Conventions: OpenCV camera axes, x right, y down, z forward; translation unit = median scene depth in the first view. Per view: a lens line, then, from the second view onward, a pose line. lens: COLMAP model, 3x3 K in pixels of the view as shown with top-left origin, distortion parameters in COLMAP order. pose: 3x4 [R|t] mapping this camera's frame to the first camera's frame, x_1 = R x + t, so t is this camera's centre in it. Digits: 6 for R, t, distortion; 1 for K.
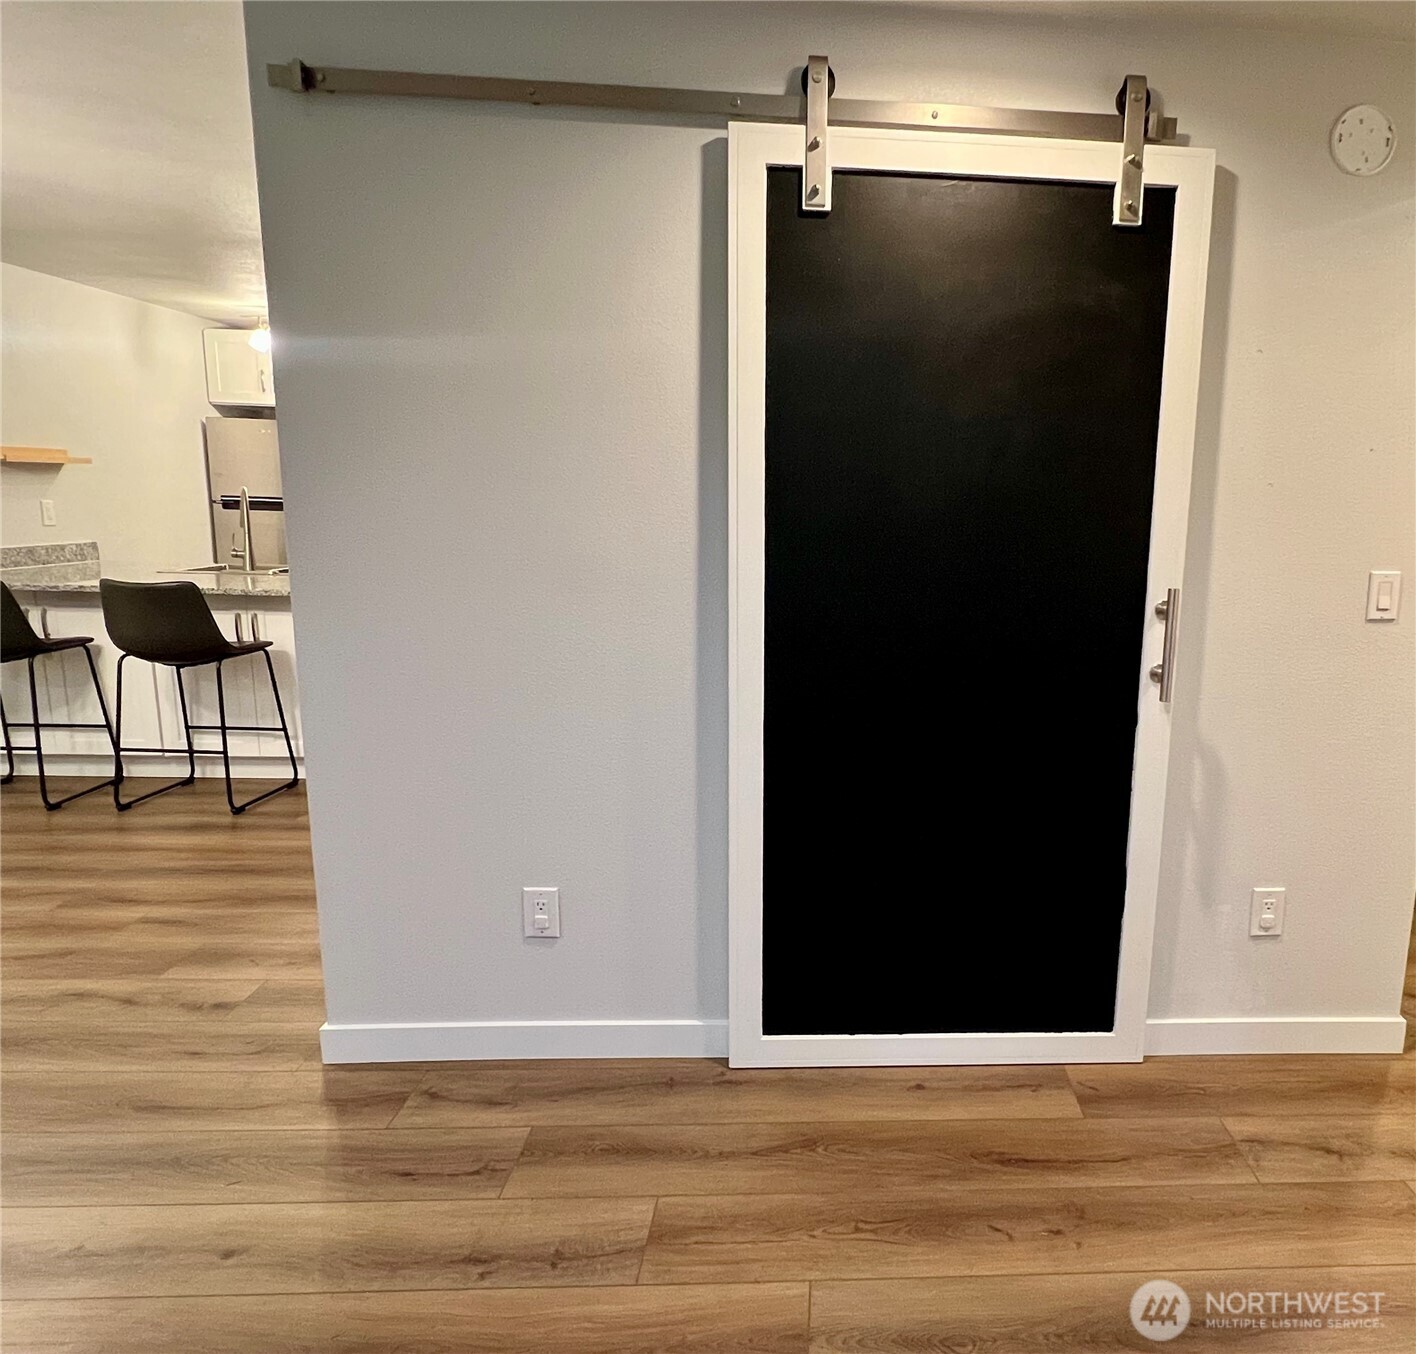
lens RADIAL K [[1011.8, 0, 908.3], [0, 1011.8, 688.6], [0, 0, 1]] dist [-0.004032, 0.000598]
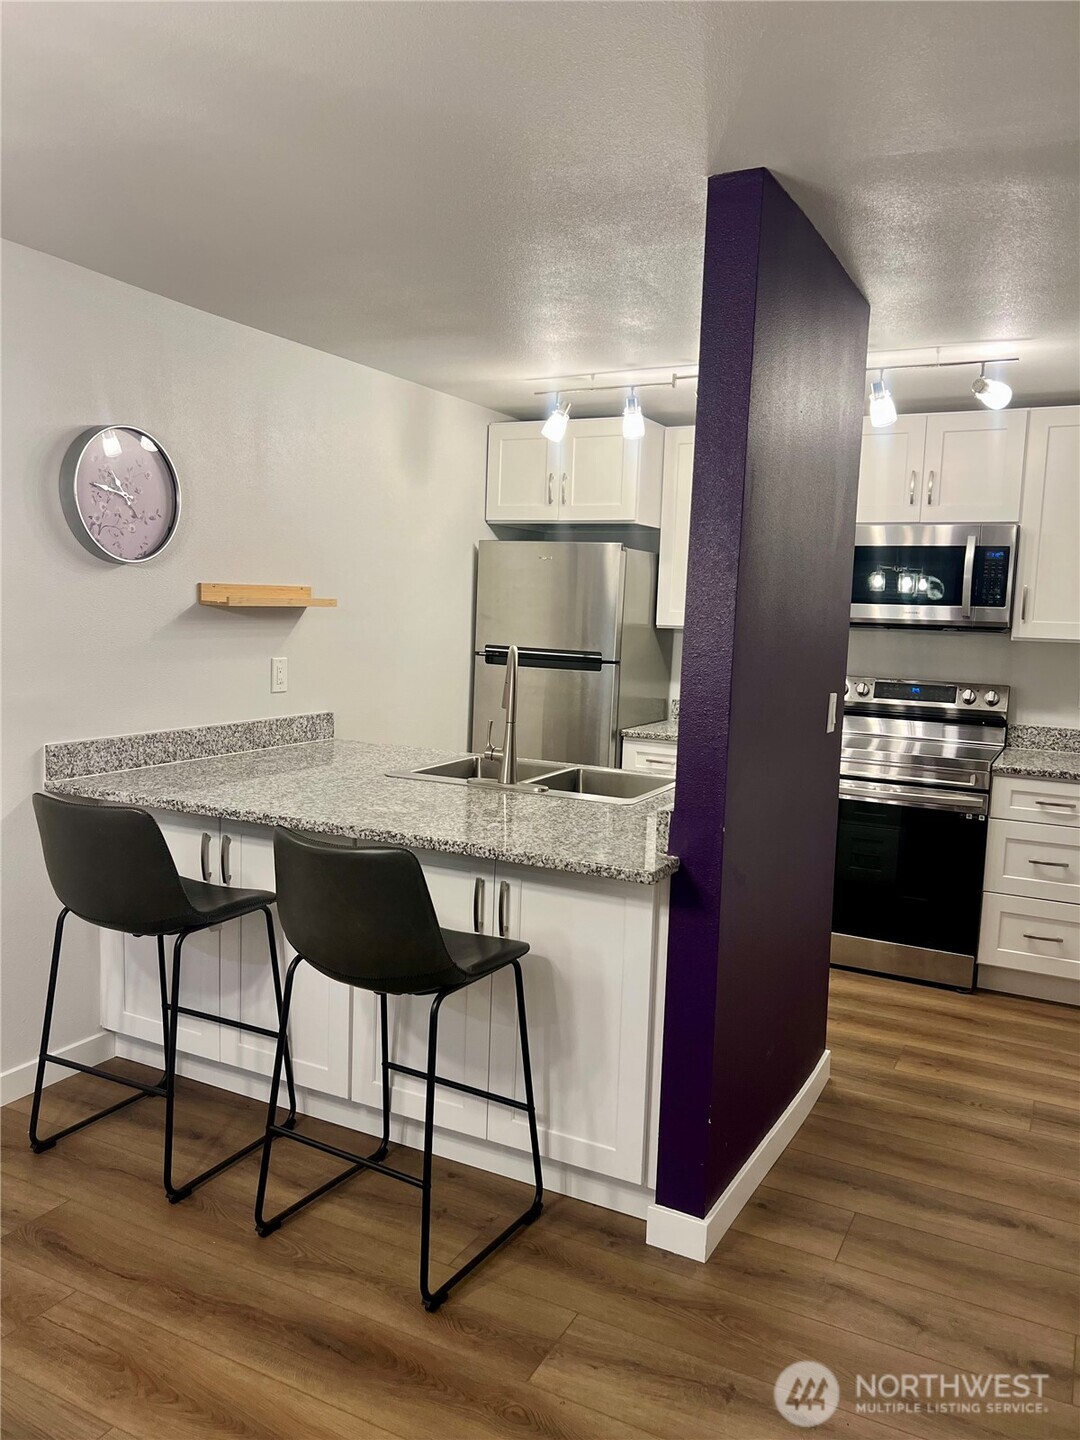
lens RADIAL K [[1084.7, 0, 539.0], [0, 1084.7, 725.5], [0, 0, 1]] dist [0.064659, -0.081171]
pose [[0.853399, 0.057648, -0.518061, -0.349404], [-0.104965, 0.992512, -0.062466, -0.130711], [0.510581, 0.107687, 0.853059, 0.524229]]
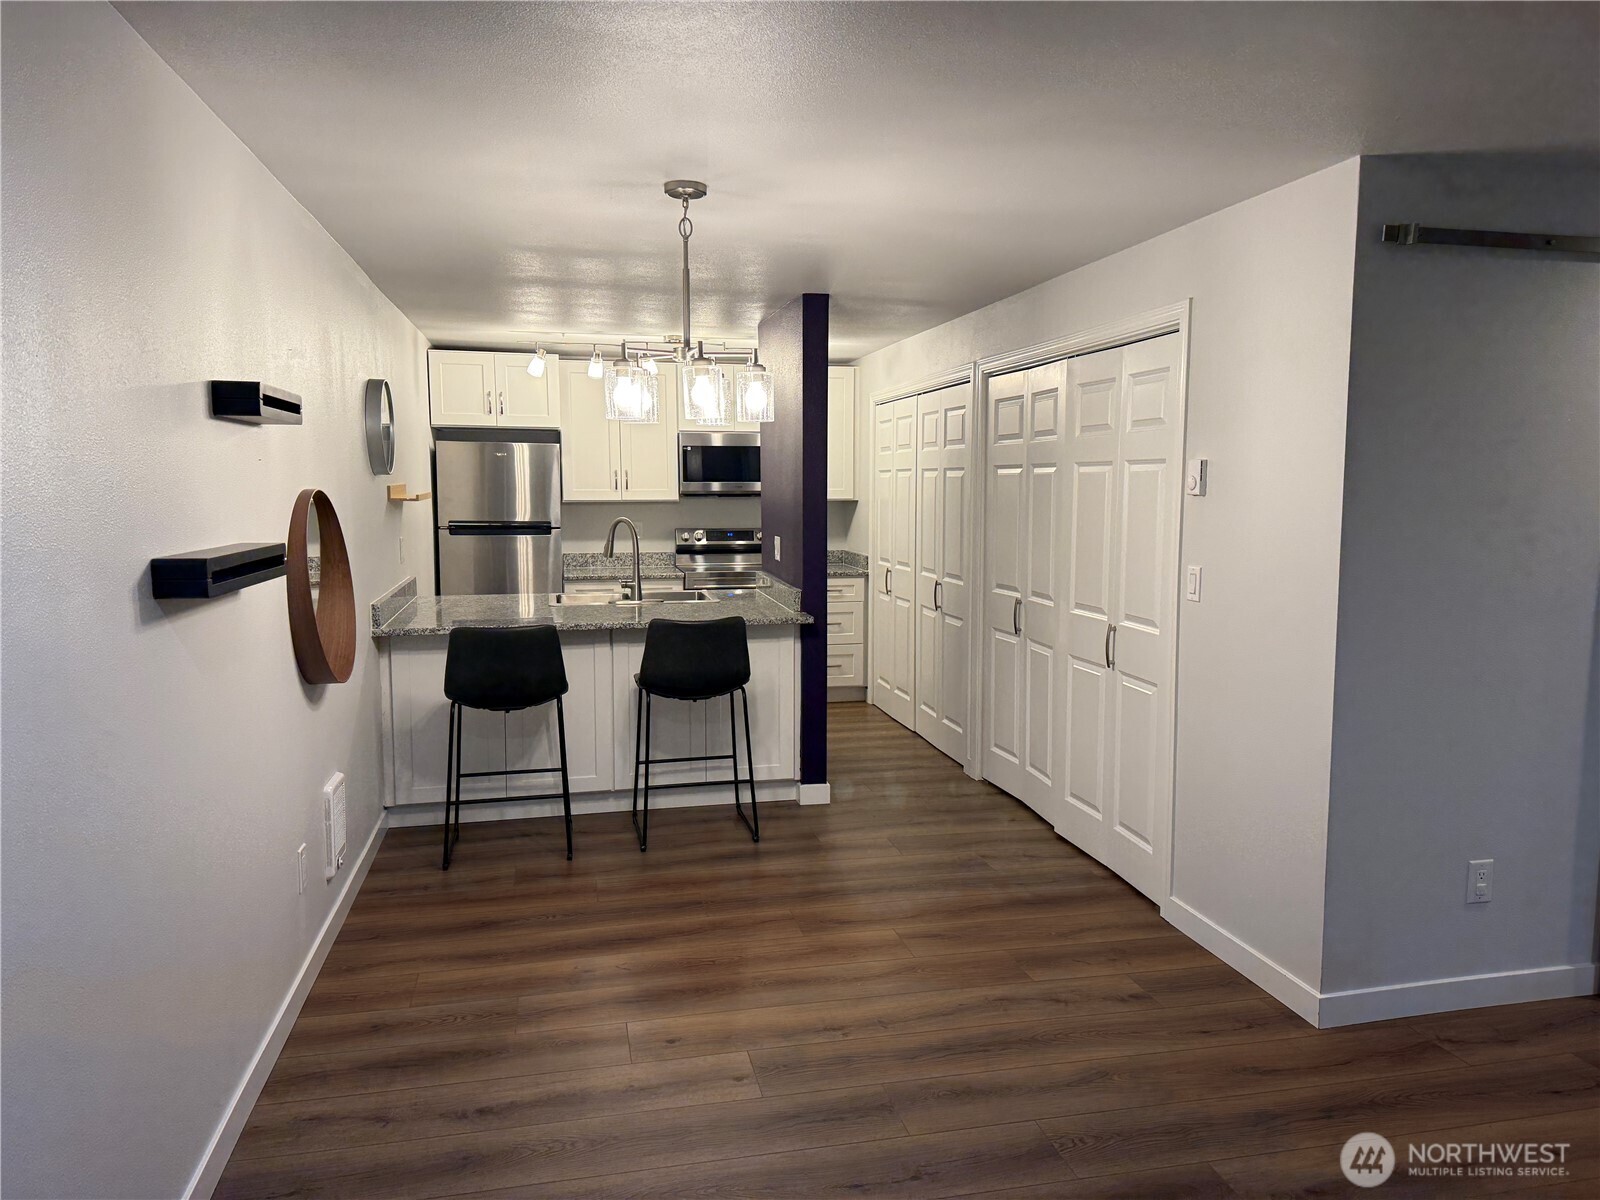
lens RADIAL K [[1113.0, 0, 804.5], [0, 1113.0, 592.6], [0, 0, 1]] dist [0.163010, -0.244322]
pose [[0.988418, -0.043642, 0.145346, -0.753877], [0.055262, 0.995507, -0.076894, -0.034248], [-0.141337, 0.084035, 0.986388, -0.143576]]
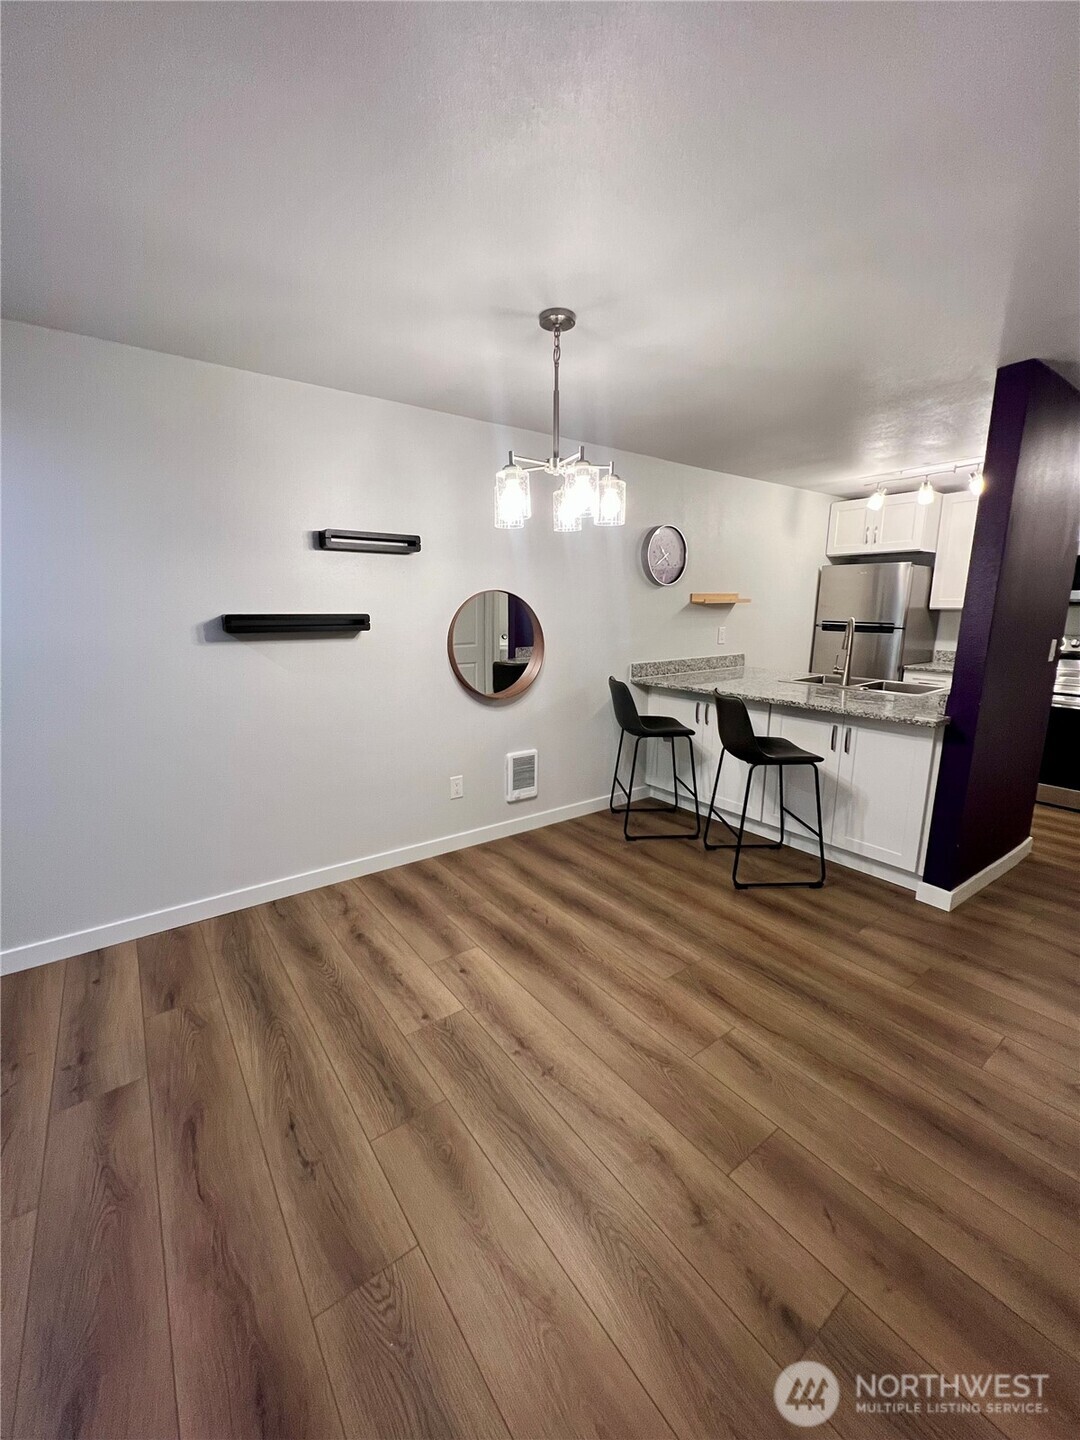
lens RADIAL K [[575.1, 0, 537.9], [0, 575.1, 720.1], [0, 0, 1]] dist [-0.001076, 0.000233]
pose [[0.533851, 0.138406, -0.834174, -0.301818], [-0.139867, 0.987378, 0.074314, -0.086598], [0.833931, 0.077001, 0.546471, 0.354734]]
